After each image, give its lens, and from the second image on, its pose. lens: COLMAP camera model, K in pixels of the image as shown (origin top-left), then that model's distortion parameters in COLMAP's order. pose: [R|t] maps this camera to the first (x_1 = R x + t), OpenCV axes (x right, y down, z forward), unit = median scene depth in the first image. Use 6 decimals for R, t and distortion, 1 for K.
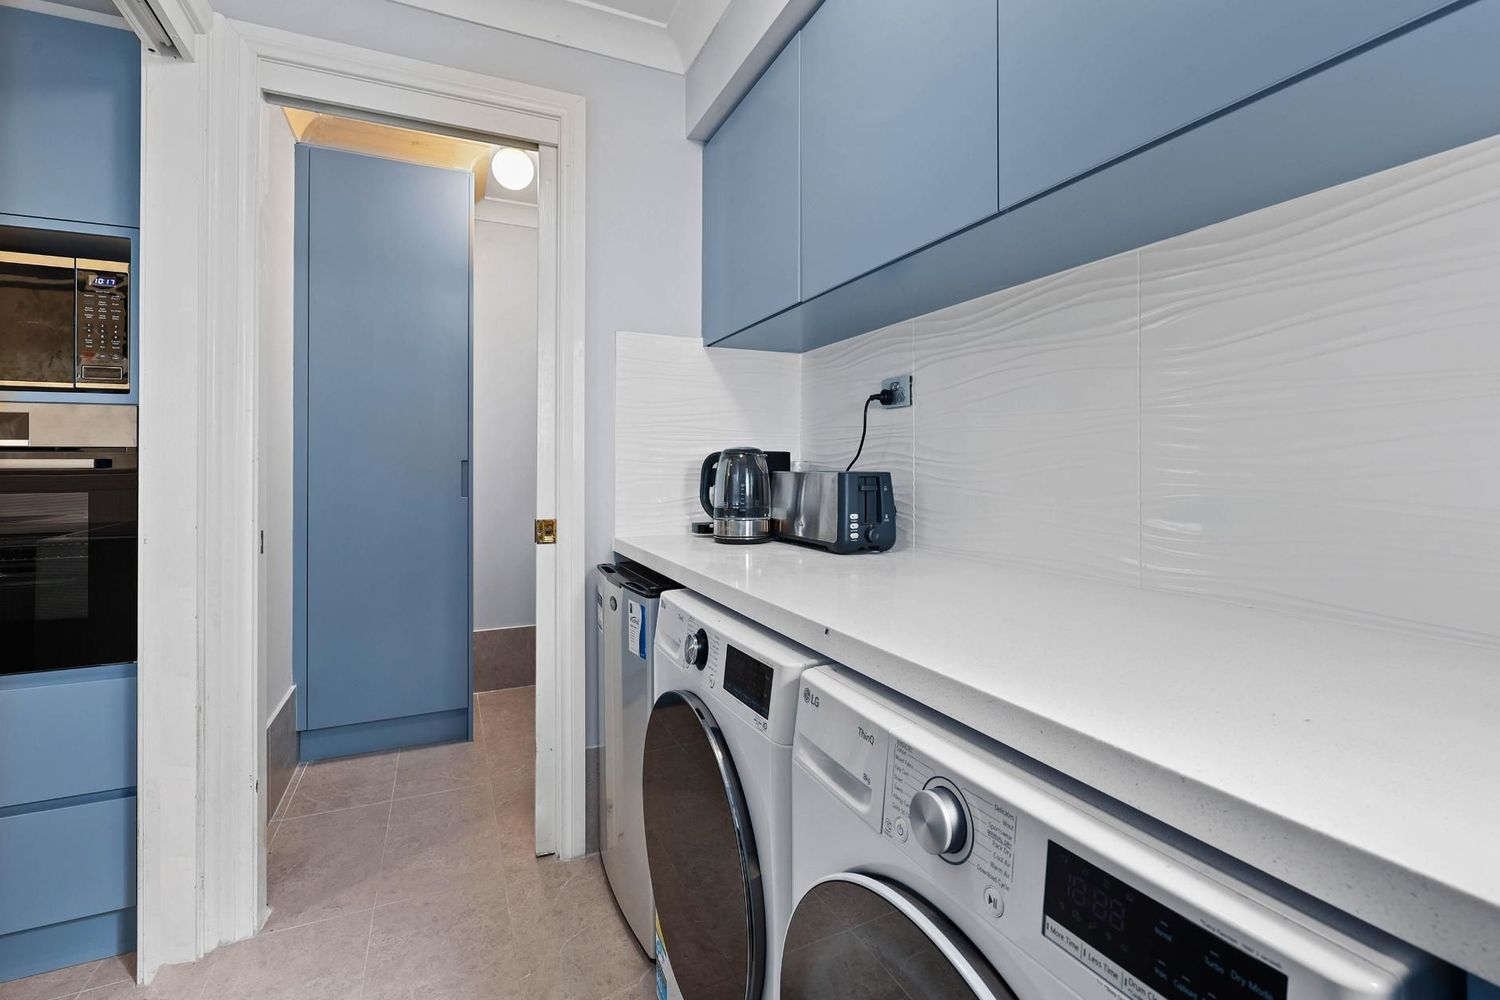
lens RADIAL K [[674.9, 0, 748.3], [0, 674.9, 459.8], [0, 0, 1]] dist [0.000712, 0.000057]
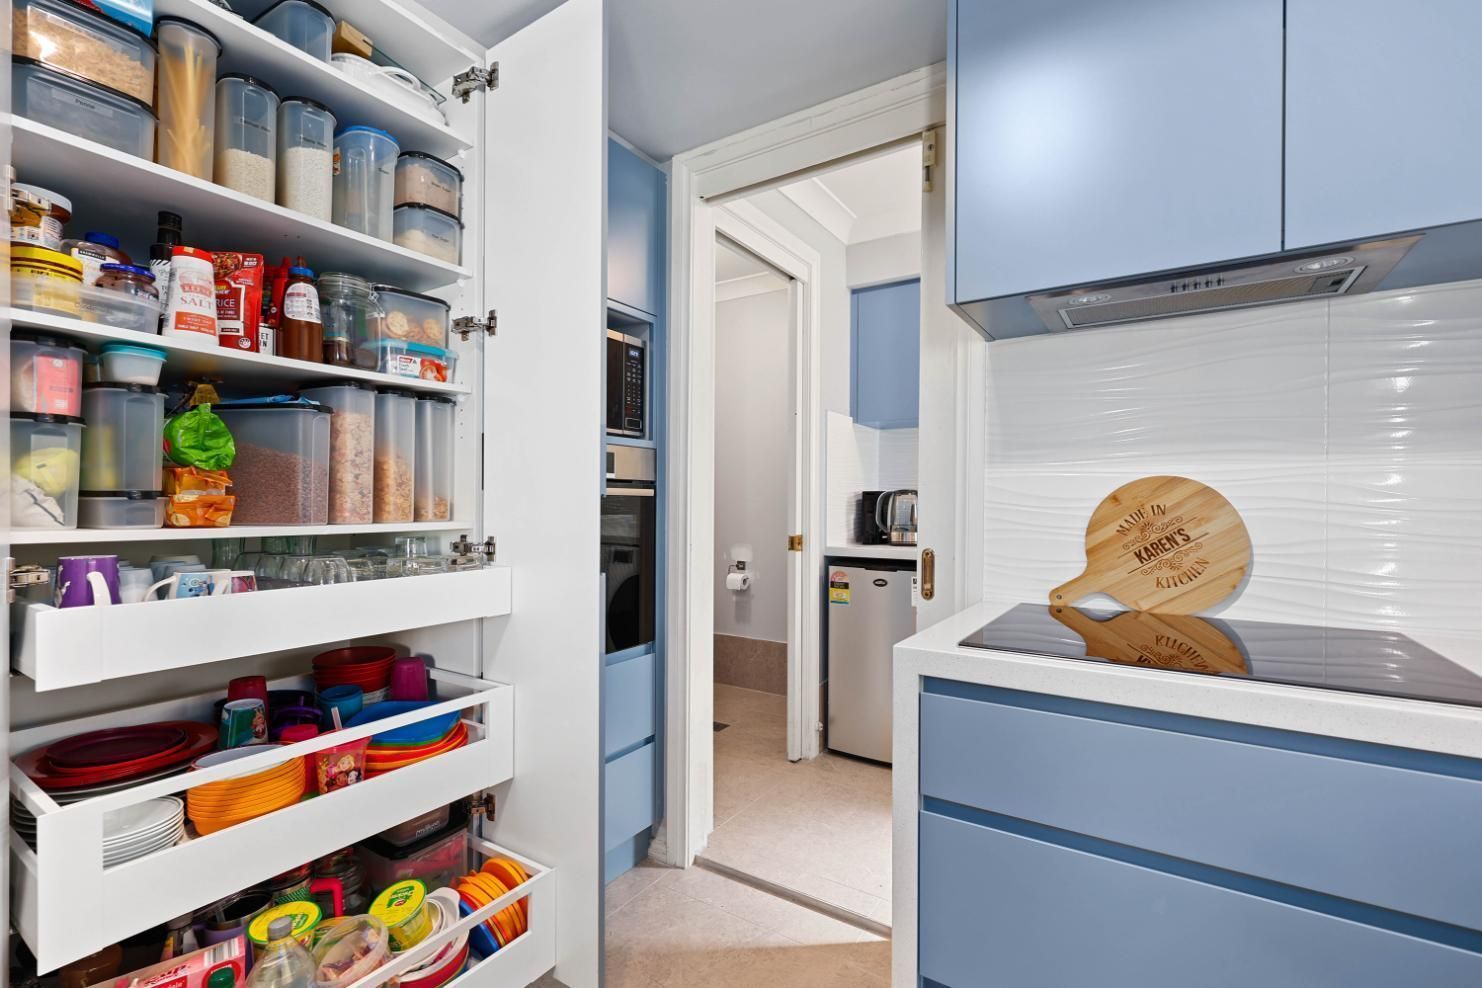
lens RADIAL K [[658.1, 0, 745.3], [0, 658.1, 501.5], [0, 0, 1]] dist [0.002932, 0.000097]
pose [[0.842880, 0.009580, 0.538017, -1.465246], [-0.011757, 0.999931, 0.000615, 0.019538], [-0.537974, -0.006844, 0.842934, -0.192520]]
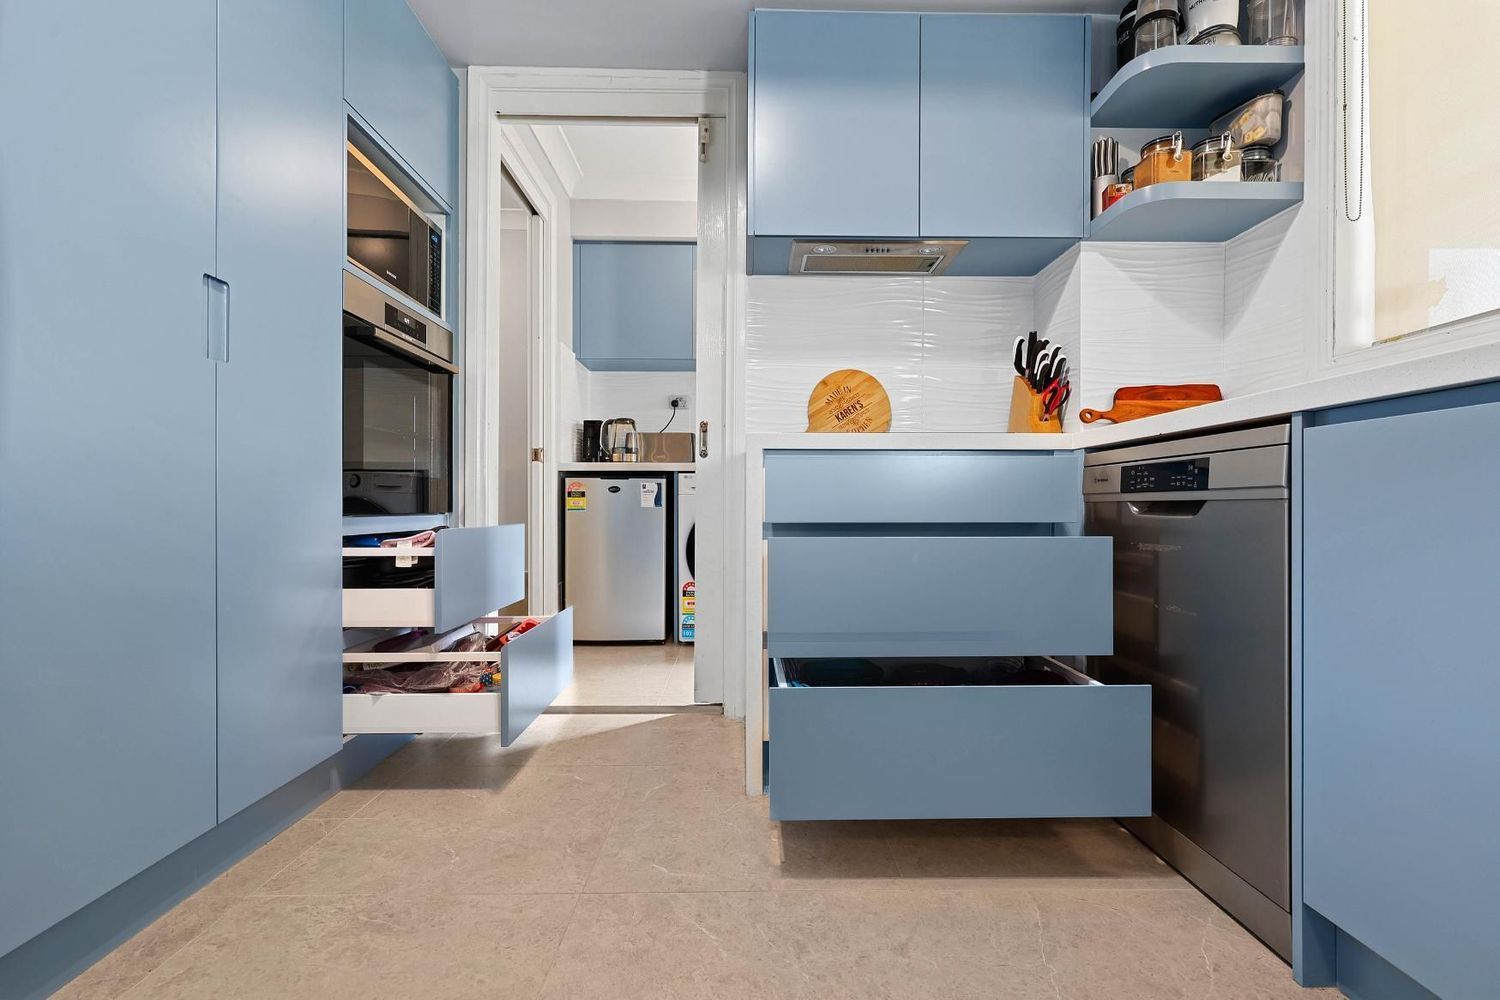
lens RADIAL K [[659.5, 0, 762.1], [0, 659.5, 502.9], [0, 0, 1]] dist [0.001035, 0.000438]
pose [[0.394193, 0.008054, 0.918993, -1.940254], [-0.009174, 0.999946, -0.004829, 0.281183], [-0.918982, -0.006527, 0.394245, -0.154853]]
